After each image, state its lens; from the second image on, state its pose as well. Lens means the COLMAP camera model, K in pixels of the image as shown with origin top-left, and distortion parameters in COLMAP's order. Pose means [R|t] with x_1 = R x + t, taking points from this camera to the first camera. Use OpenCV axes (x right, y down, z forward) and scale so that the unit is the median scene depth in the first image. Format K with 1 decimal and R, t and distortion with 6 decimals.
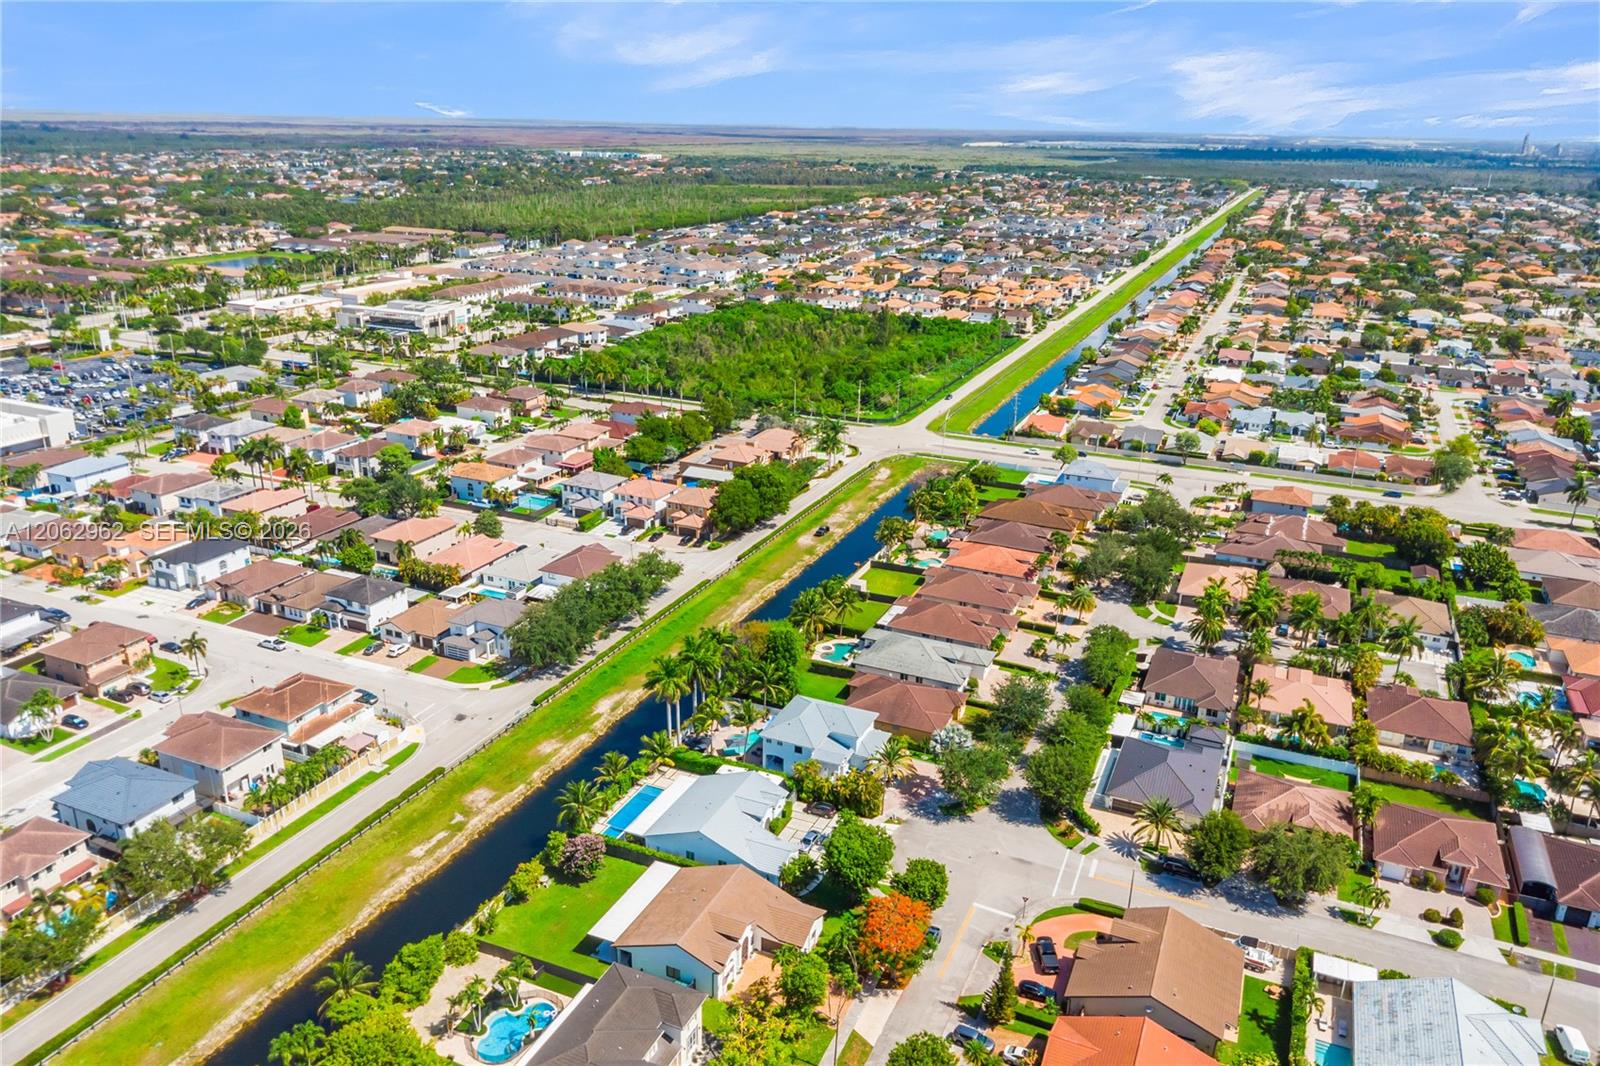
lens RADIAL K [[1100.7, 0, 802.9], [0, 1100.7, 582.1], [0, 0, 1]] dist [0.000690, 0.000771]
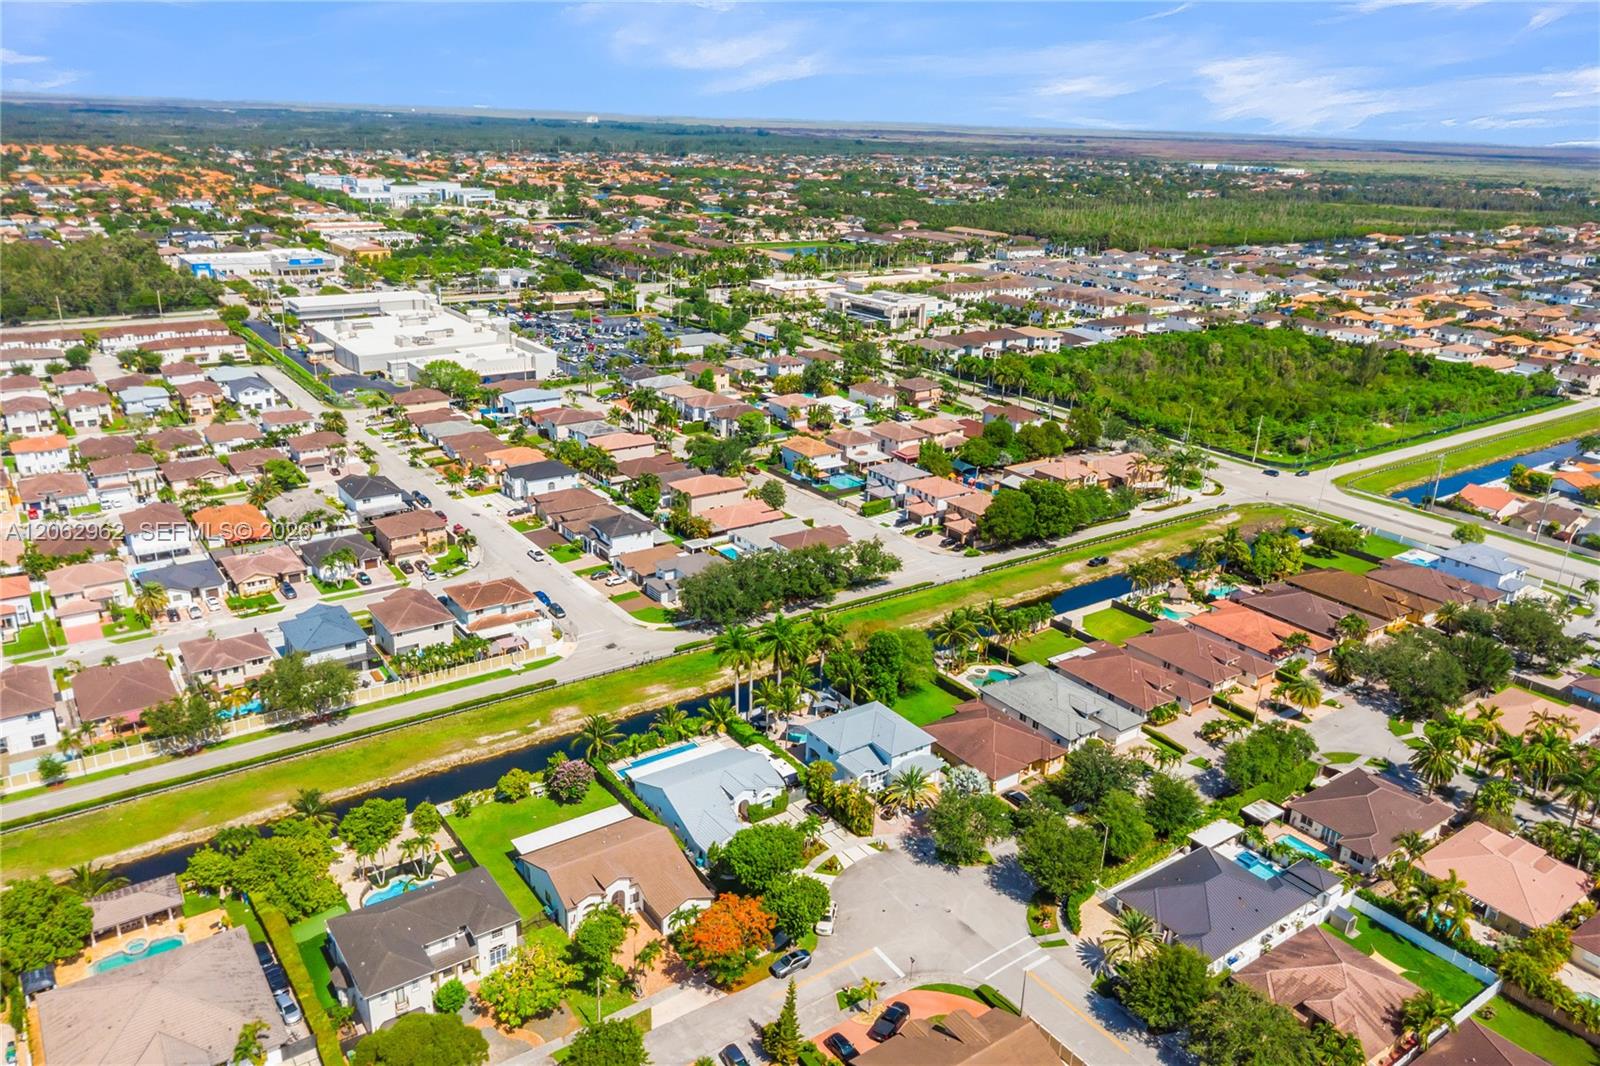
lens RADIAL K [[1135.0, 0, 810.8], [0, 1135.0, 506.8], [0, 0, 1]] dist [0.003597, 0.004124]
pose [[0.867053, 0.170630, -0.468085, 0.256926], [-0.206608, 0.978074, -0.026174, -0.017468], [0.453356, 0.119404, 0.883296, 0.047240]]
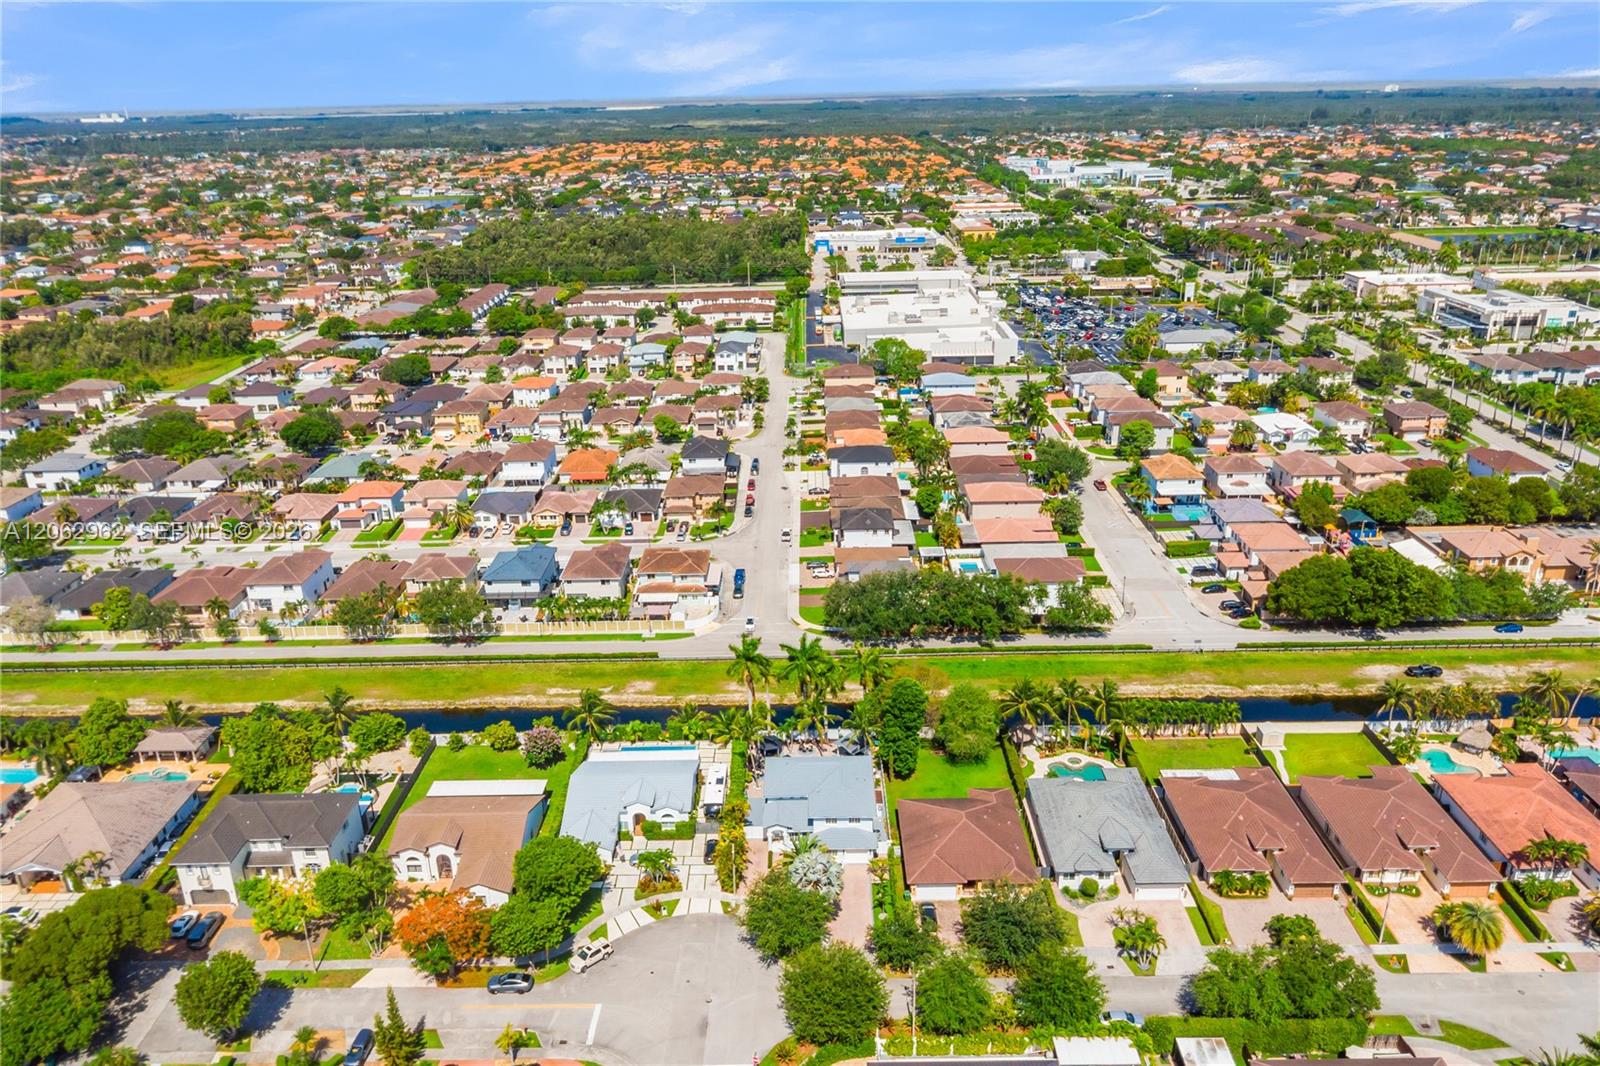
lens RADIAL K [[1135.0, 0, 810.8], [0, 1135.0, 506.8], [0, 0, 1]] dist [0.003597, 0.004124]
pose [[0.417971, 0.286483, -0.862107, 0.454575], [-0.322785, 0.933886, 0.153841, -0.132637], [0.849182, 0.213974, 0.482809, 0.331519]]
